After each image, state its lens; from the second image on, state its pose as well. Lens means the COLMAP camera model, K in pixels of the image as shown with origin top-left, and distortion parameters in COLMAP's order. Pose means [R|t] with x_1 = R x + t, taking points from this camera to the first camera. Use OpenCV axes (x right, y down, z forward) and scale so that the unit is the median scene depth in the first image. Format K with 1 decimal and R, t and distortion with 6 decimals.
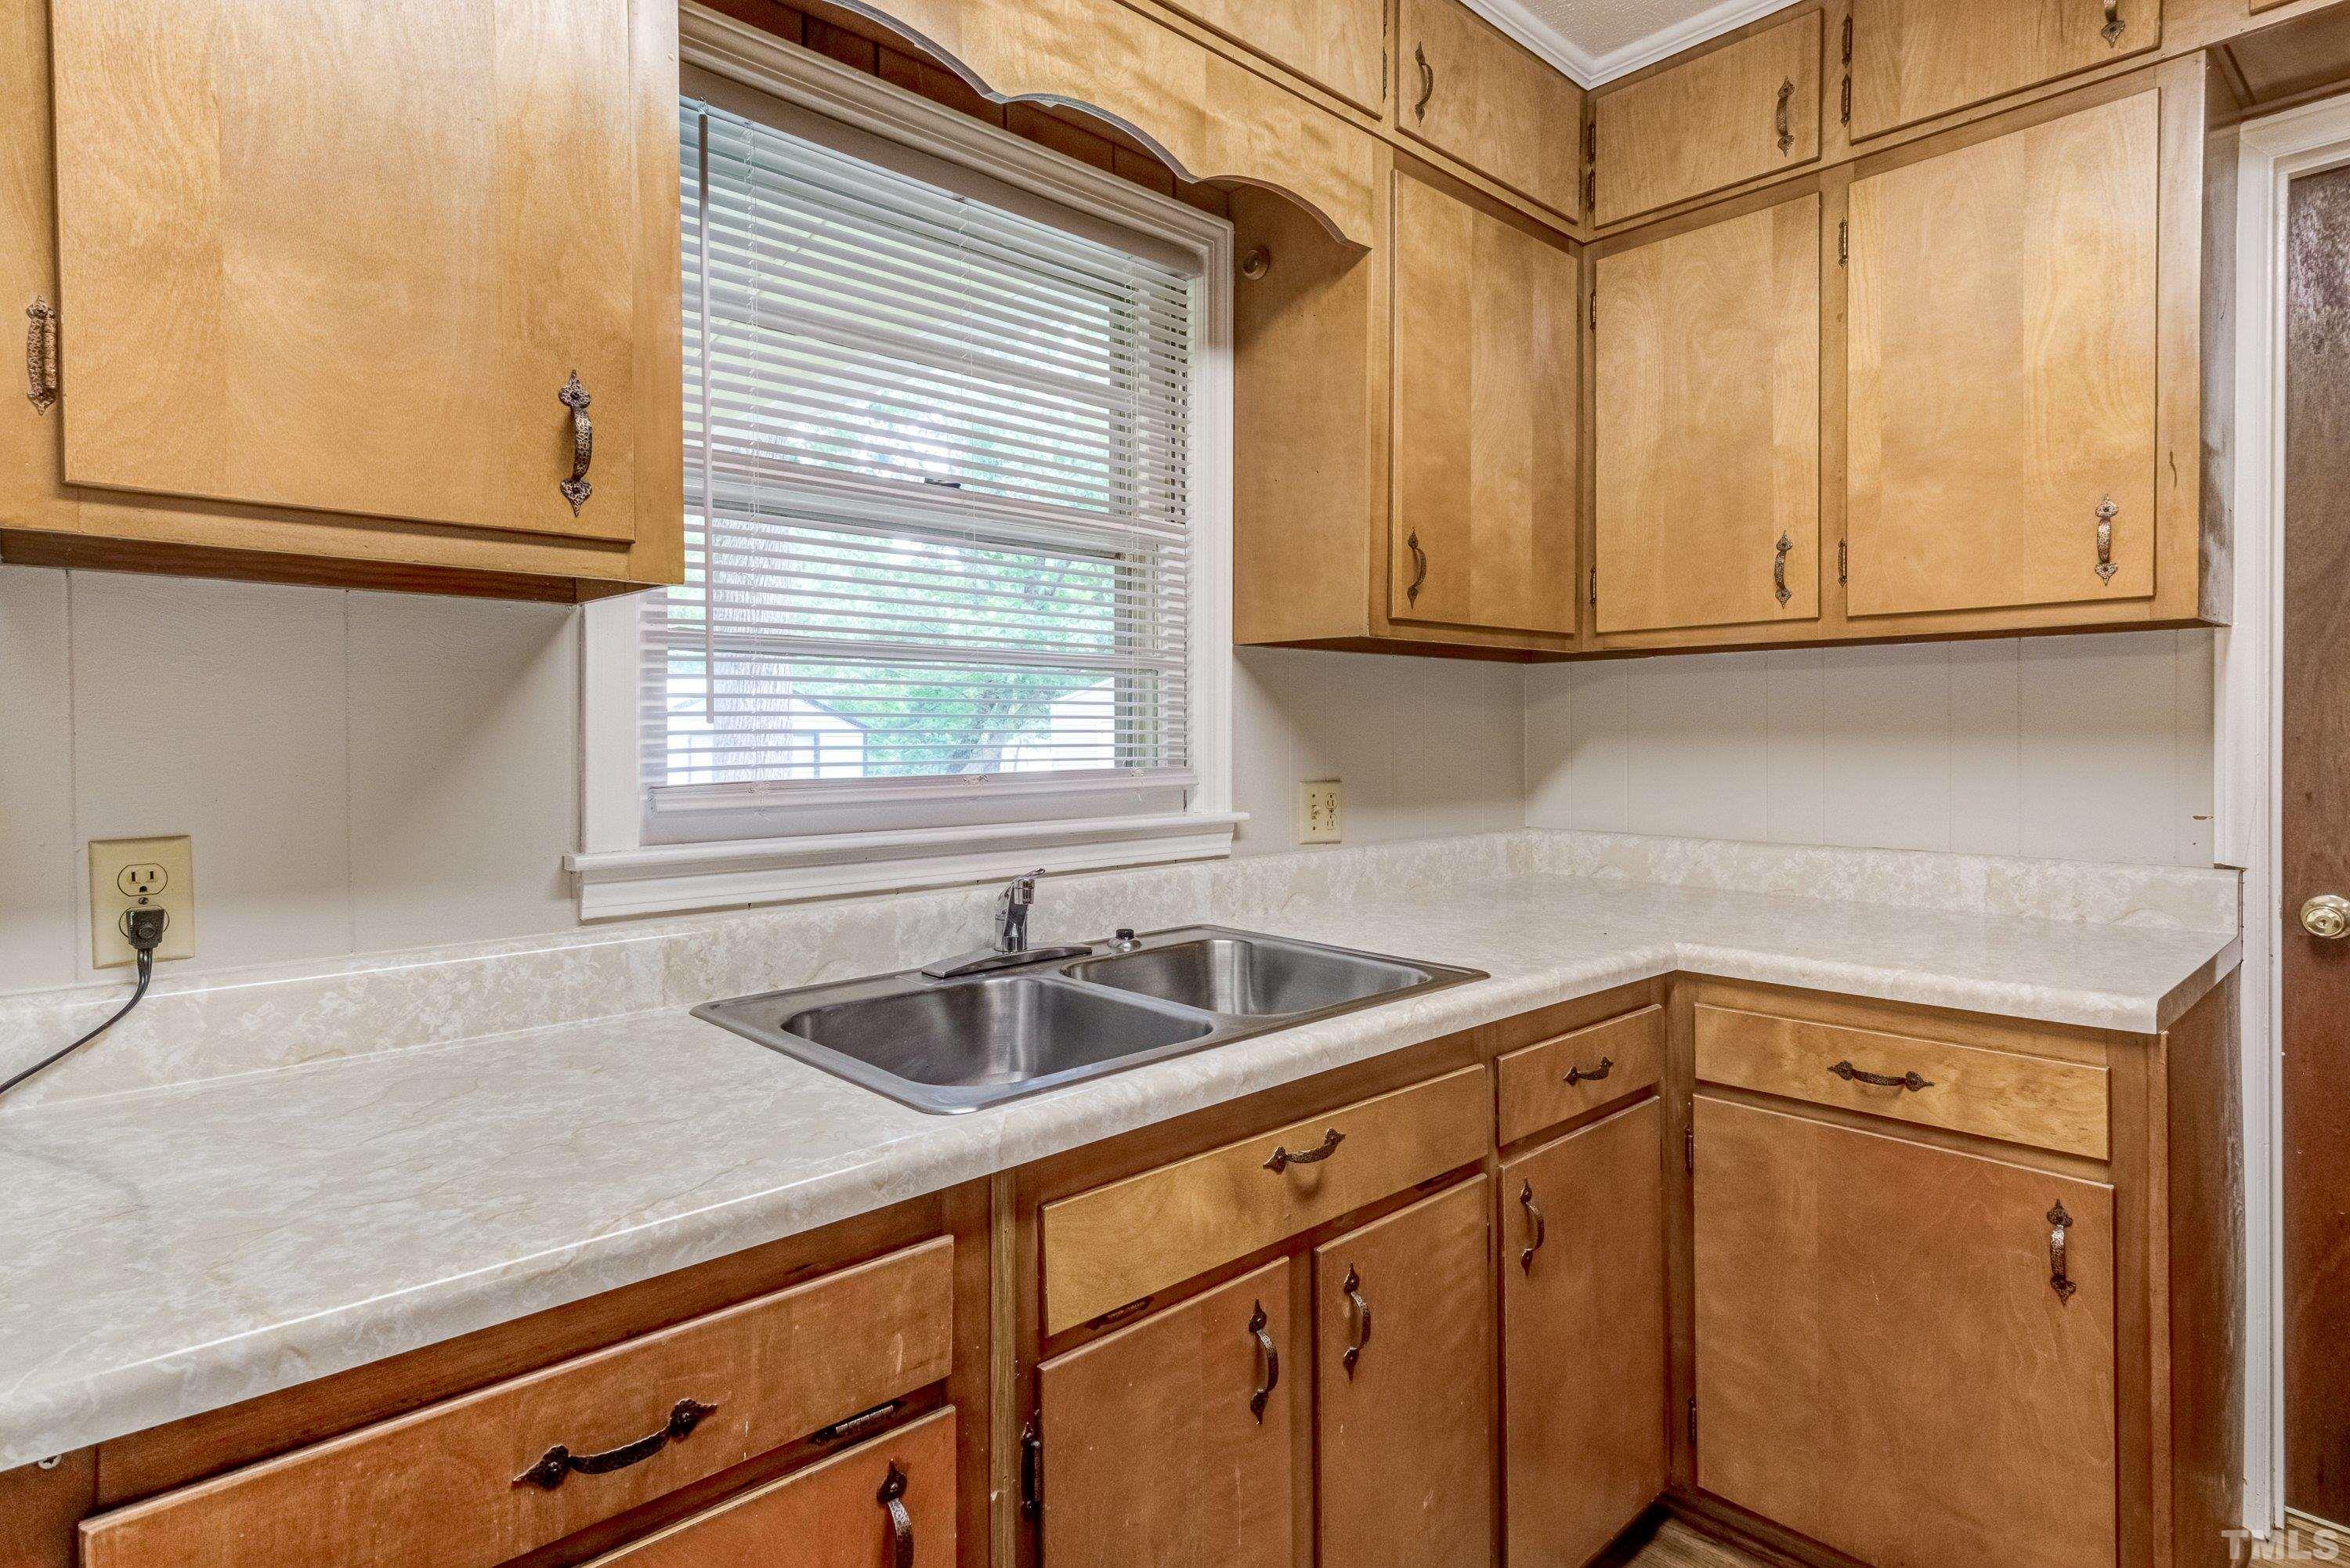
lens RADIAL K [[1211.8, 0, 1186.7], [0, 1211.8, 748.9], [0, 0, 1]] dist [0.024375, -0.005535]
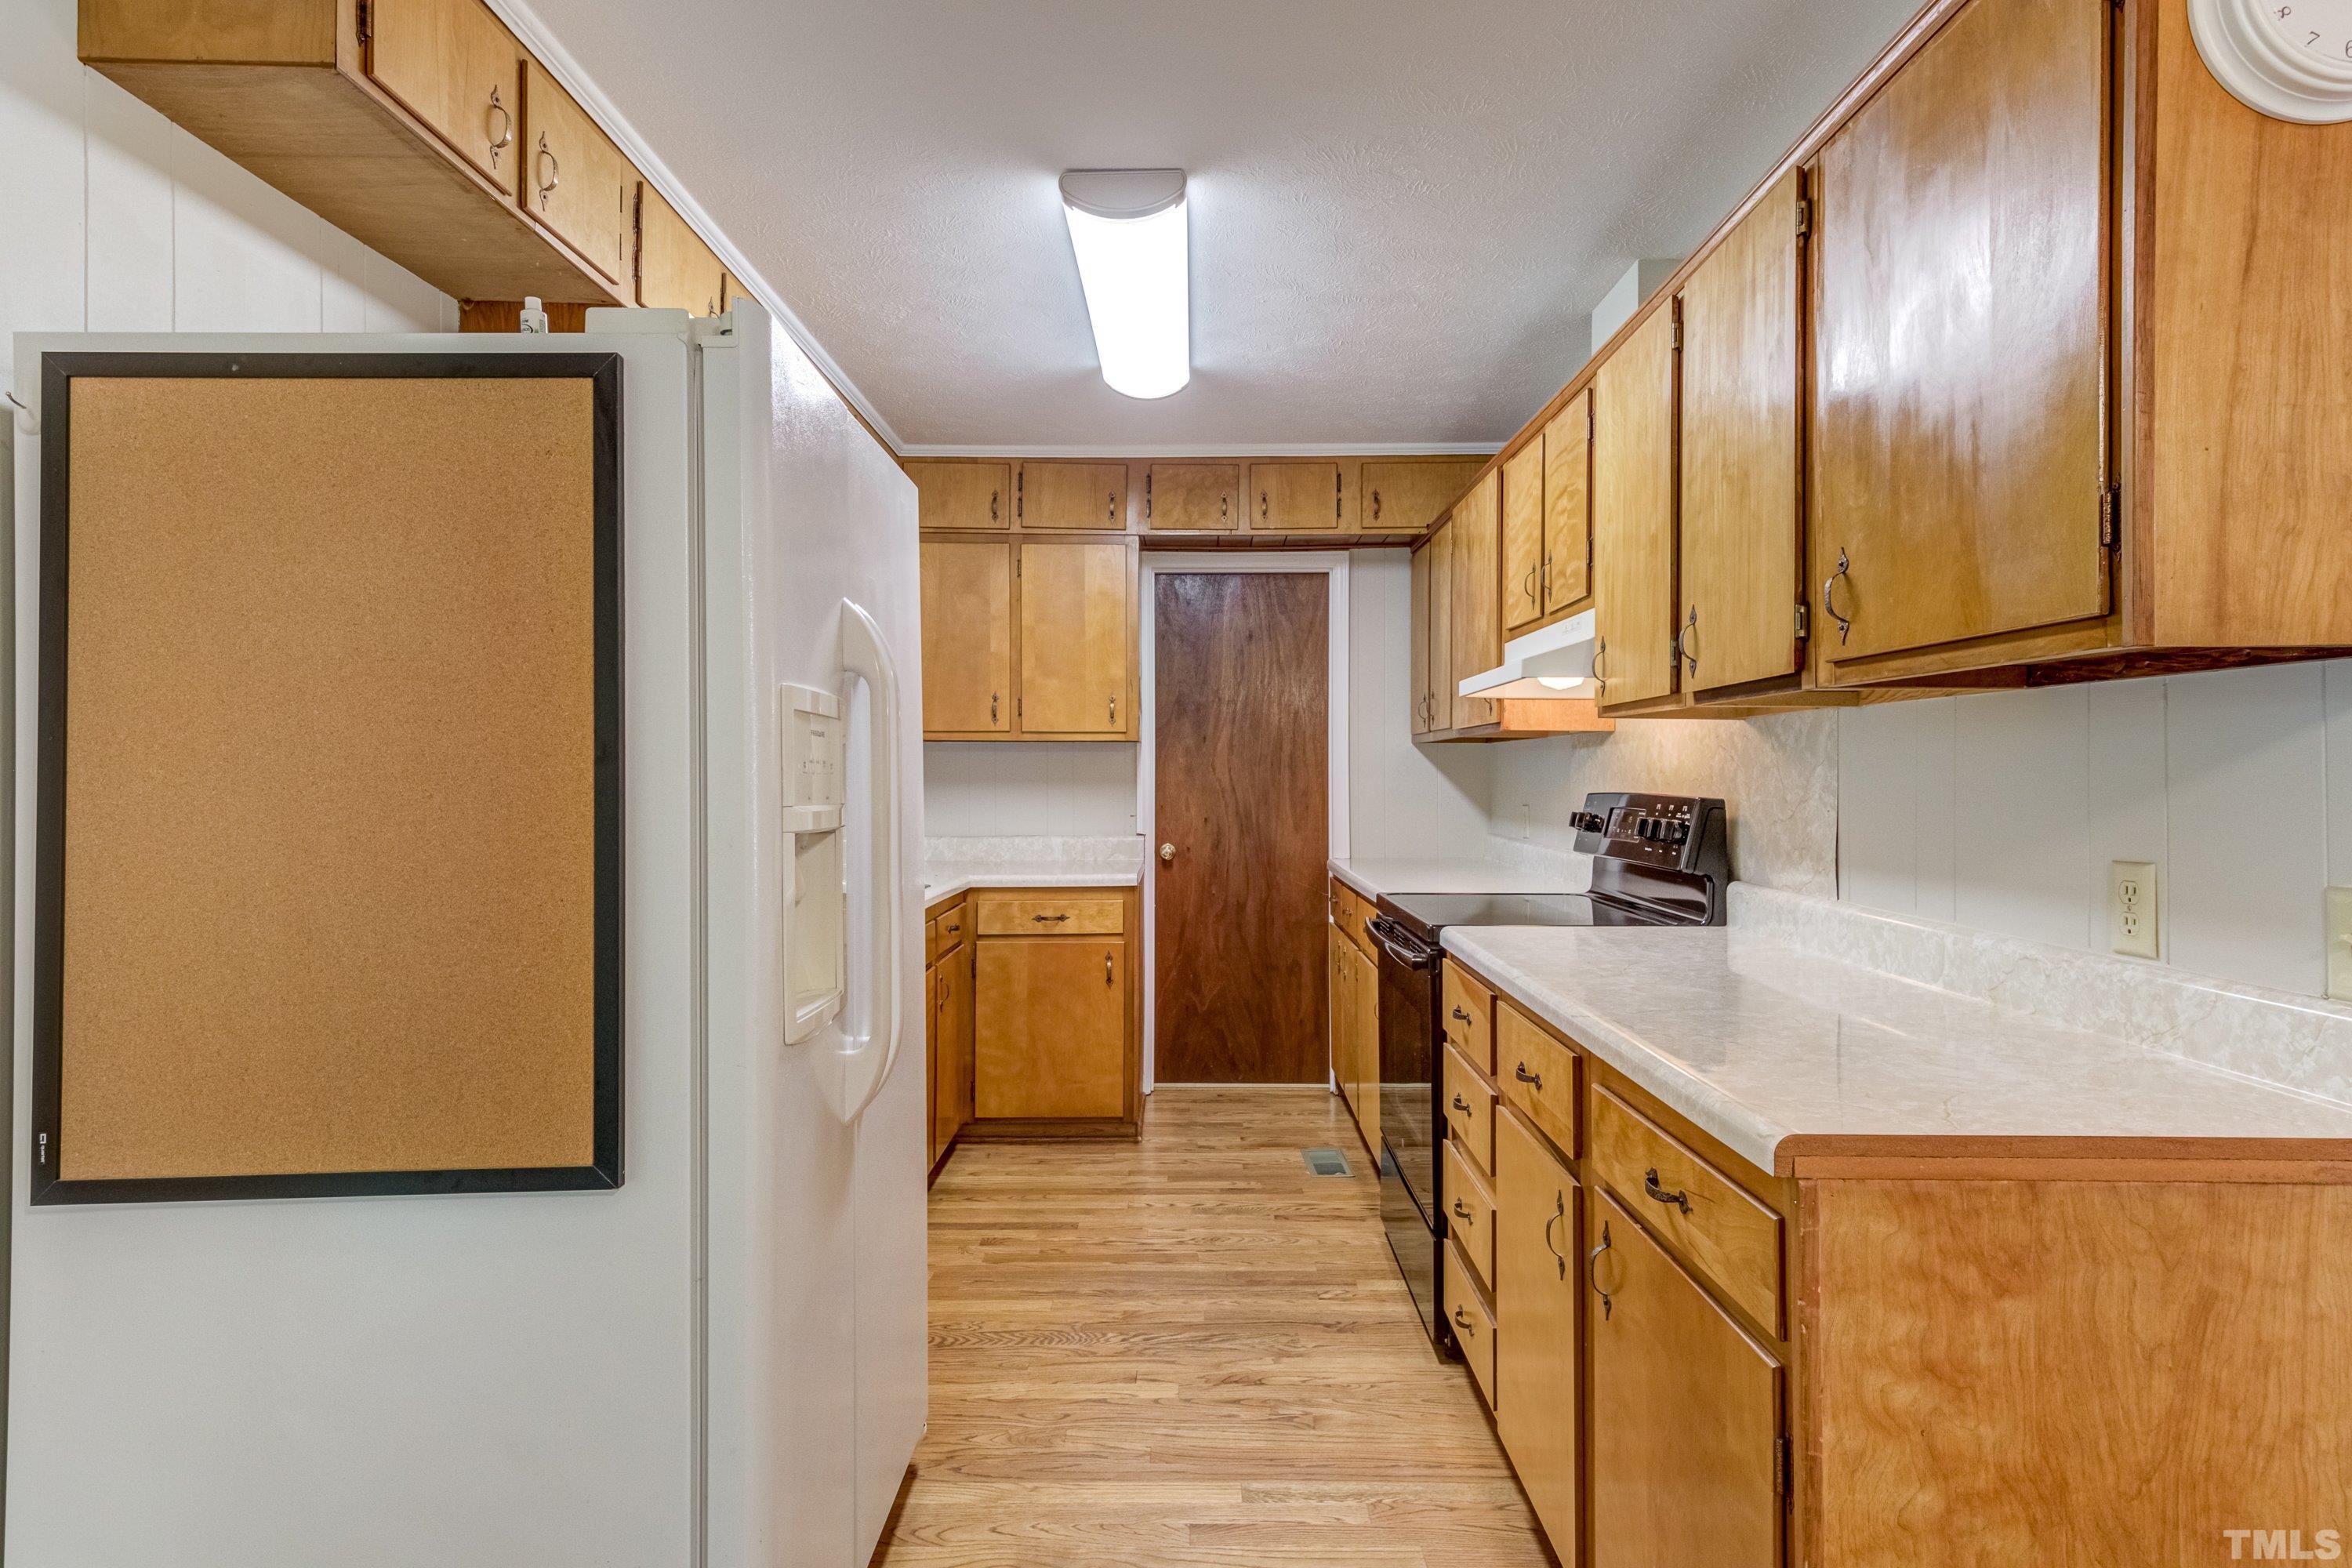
lens RADIAL K [[1296.9, 0, 1158.7], [0, 1296.9, 785.3], [0, 0, 1]] dist [0.051831, 0.000190]
pose [[0.698300, 0.000953, 0.715804, -1.109882], [0.005927, 0.999957, -0.007113, 0.012531], [-0.715780, 0.009210, 0.698265, -0.958746]]
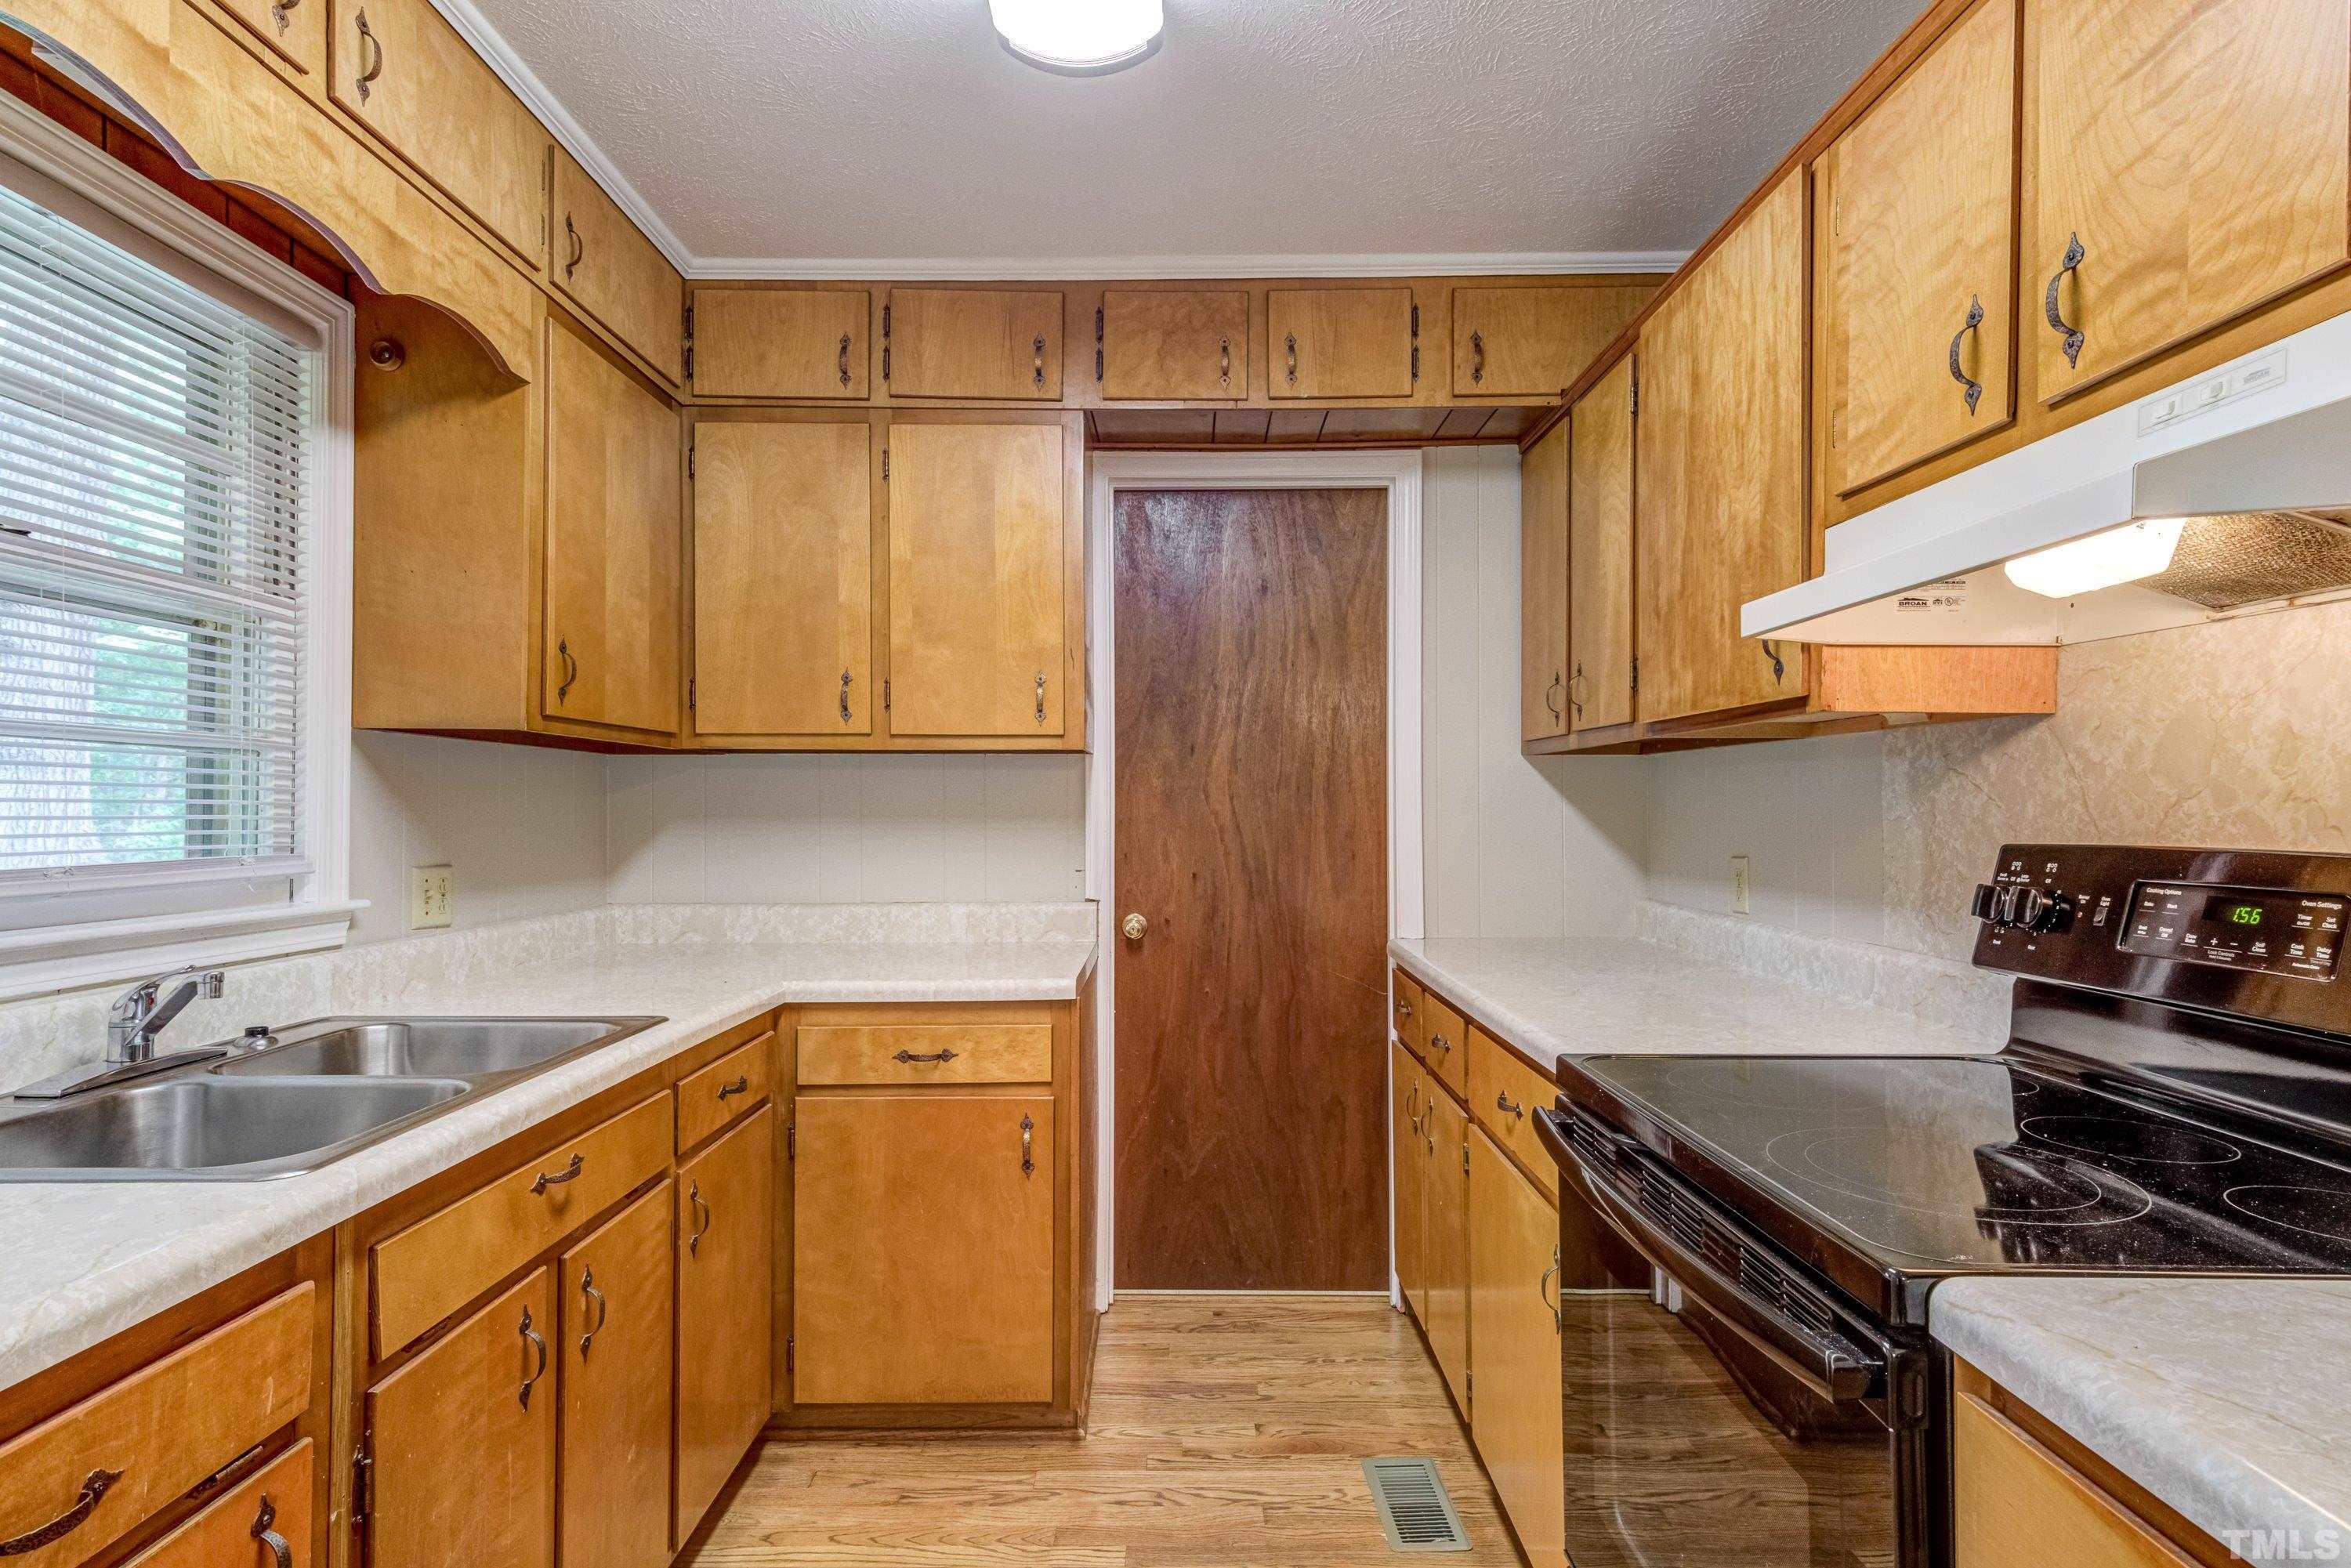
lens RADIAL K [[1212.4, 0, 1161.1], [0, 1212.4, 804.5], [0, 0, 1]] dist [0.024375, -0.005535]
pose [[0.689330, 0.007532, 0.724409, -0.264128], [0.007231, 0.999825, -0.017276, -0.003186], [-0.724412, 0.017147, 0.689154, -0.183601]]
